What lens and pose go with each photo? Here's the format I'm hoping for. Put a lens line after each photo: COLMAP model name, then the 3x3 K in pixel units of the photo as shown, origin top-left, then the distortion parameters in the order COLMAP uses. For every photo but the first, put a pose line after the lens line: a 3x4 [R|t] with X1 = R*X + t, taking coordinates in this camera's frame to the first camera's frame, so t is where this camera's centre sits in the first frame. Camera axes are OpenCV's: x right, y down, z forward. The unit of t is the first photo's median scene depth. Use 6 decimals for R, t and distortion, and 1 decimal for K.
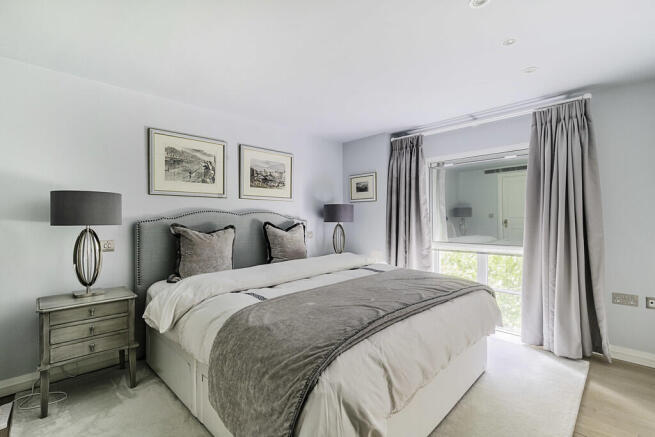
lens RADIAL K [[300.8, 0, 325.6], [0, 300.8, 218.9], [0, 0, 1]] dist [-0.000858, -0.000798]
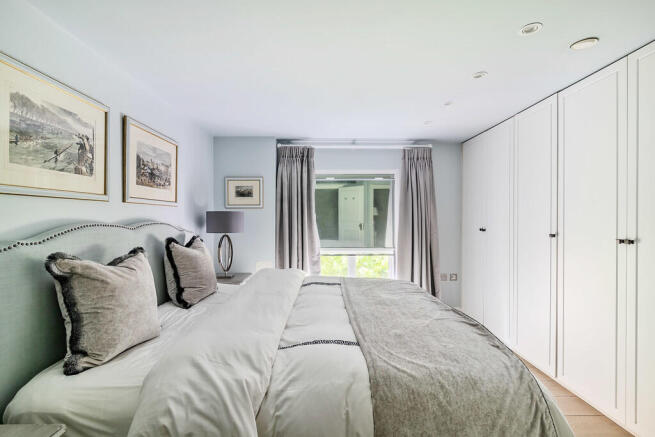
lens RADIAL K [[300.8, 0, 325.6], [0, 300.8, 218.9], [0, 0, 1]] dist [-0.000858, -0.000798]
pose [[0.686754, -0.000984, 0.726889, -0.428421], [-0.002741, 0.999988, 0.003944, -0.034971], [-0.726885, -0.004701, 0.686743, 0.254900]]
